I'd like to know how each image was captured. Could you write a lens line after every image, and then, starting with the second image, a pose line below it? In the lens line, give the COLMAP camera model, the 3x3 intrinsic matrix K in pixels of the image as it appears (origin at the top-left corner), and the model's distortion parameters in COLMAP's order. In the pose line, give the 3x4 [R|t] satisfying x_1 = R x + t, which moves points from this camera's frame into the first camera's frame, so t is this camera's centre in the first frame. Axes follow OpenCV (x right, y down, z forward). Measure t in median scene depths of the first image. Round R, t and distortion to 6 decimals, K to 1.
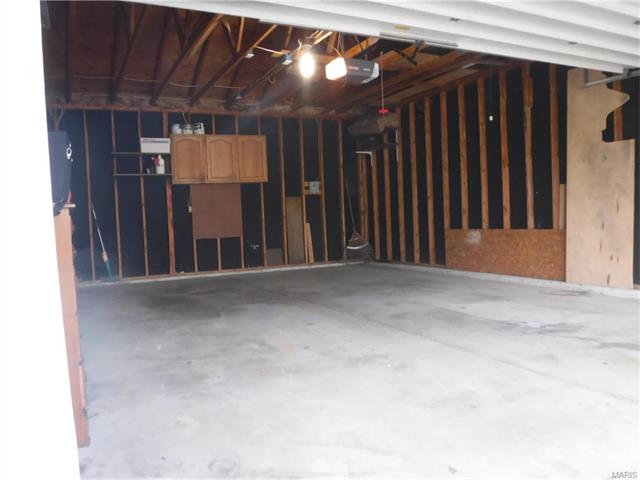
lens RADIAL K [[532.0, 0, 320.0], [0, 532.0, 240.0], [0, 0, 1]] dist [-0.007149, 0.001805]
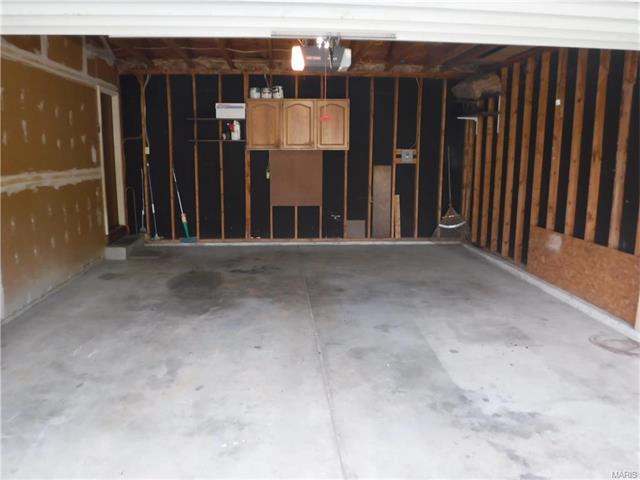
lens RADIAL K [[532.0, 0, 320.0], [0, 532.0, 240.0], [0, 0, 1]] dist [-0.007149, 0.001805]
pose [[0.932992, 0.107772, -0.343382, 0.200689], [-0.063332, 0.988387, 0.138130, -0.083475], [0.354281, -0.107127, 0.928983, 0.109314]]
